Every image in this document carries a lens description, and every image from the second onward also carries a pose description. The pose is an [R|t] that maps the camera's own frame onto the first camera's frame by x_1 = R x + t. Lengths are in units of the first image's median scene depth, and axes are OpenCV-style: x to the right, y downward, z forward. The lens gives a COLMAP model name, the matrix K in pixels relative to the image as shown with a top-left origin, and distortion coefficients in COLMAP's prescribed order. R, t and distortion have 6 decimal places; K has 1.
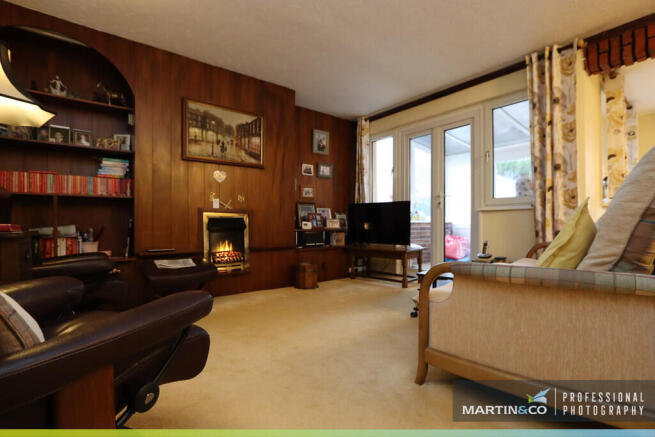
lens RADIAL K [[301.5, 0, 327.1], [0, 301.5, 221.9], [0, 0, 1]] dist [-0.016842, 0.001300]
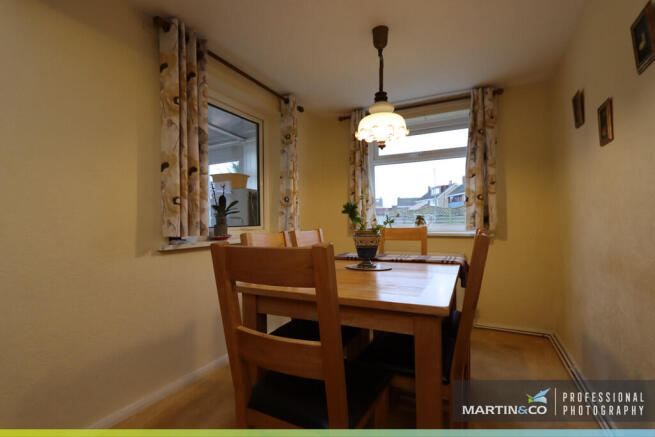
lens RADIAL K [[301.5, 0, 327.1], [0, 301.5, 221.9], [0, 0, 1]] dist [-0.016842, 0.001300]
pose [[0.913673, -0.010783, 0.406308, 0.945546], [0.005769, 0.999891, 0.013564, -0.110576], [-0.406410, -0.010049, 0.913636, 0.315148]]
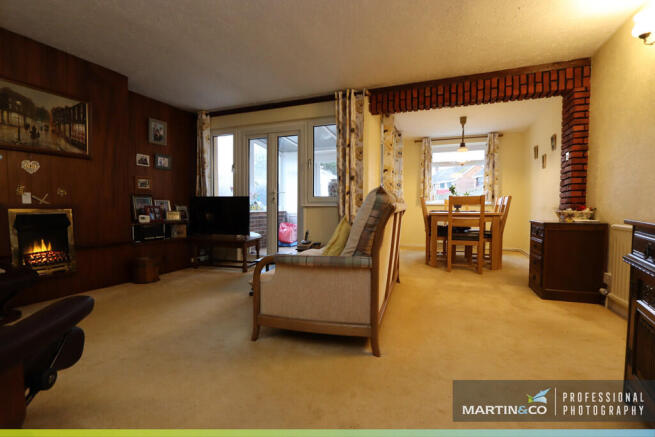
lens RADIAL K [[301.5, 0, 327.1], [0, 301.5, 221.9], [0, 0, 1]] dist [-0.016842, 0.001300]
pose [[0.870260, -0.020314, 0.492174, -0.034675], [-0.008378, 0.998394, 0.056023, -0.044469], [-0.492522, -0.052878, 0.868692, -0.161791]]
